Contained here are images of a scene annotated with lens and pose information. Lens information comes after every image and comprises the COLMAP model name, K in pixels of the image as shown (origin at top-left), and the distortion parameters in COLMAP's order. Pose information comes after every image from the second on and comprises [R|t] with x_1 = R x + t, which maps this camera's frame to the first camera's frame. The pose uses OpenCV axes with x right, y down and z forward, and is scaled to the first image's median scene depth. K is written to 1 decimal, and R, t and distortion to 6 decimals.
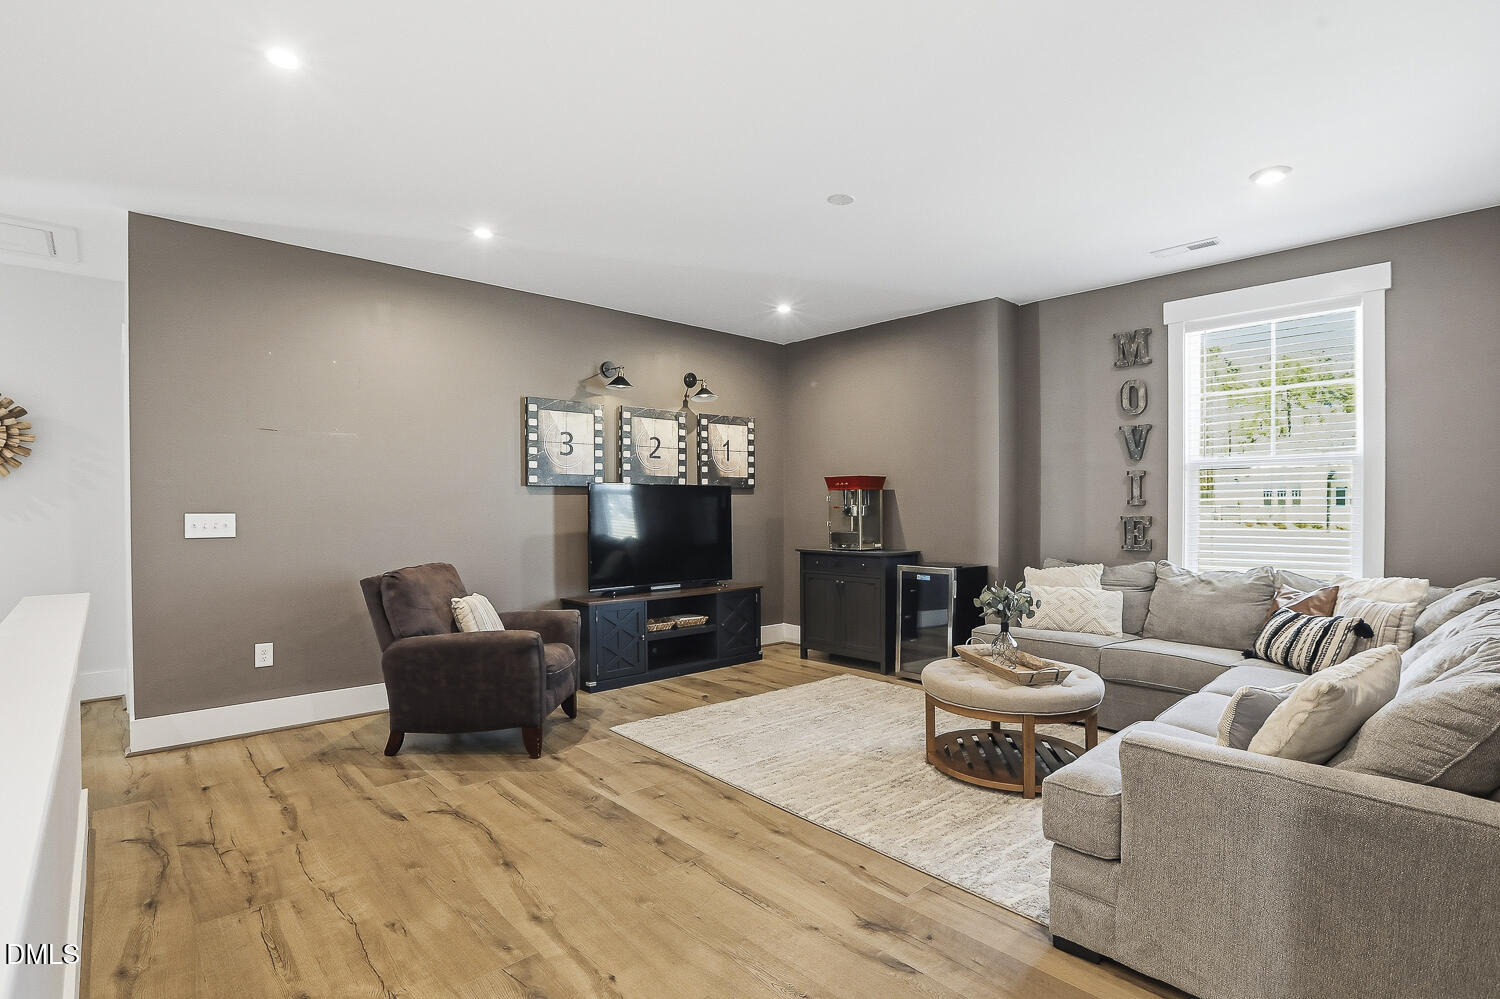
lens RADIAL K [[699.8, 0, 745.2], [0, 699.8, 503.7], [0, 0, 1]] dist [-0.044052, 0.004596]
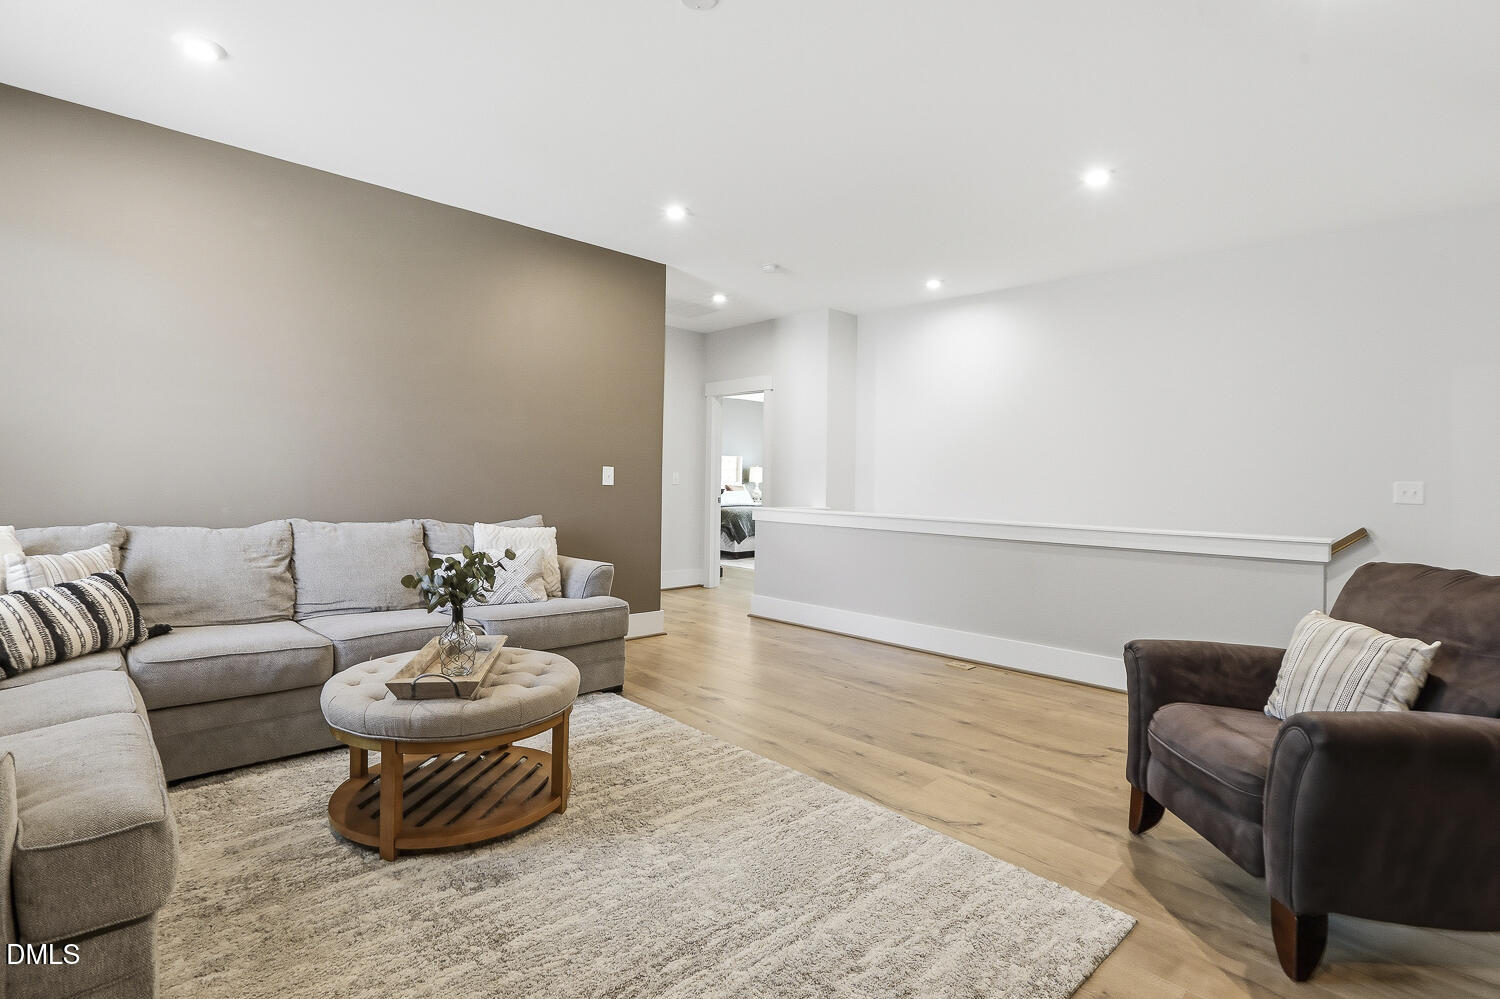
lens RADIAL K [[699.8, 0, 749.1], [0, 699.8, 492.6], [0, 0, 1]] dist [-0.044052, 0.004596]
pose [[-0.999264, -0.018875, -0.033390, 0.129332], [-0.019201, 0.999771, 0.009459, 0.052211], [0.033204, 0.010093, -0.999398, 2.142369]]
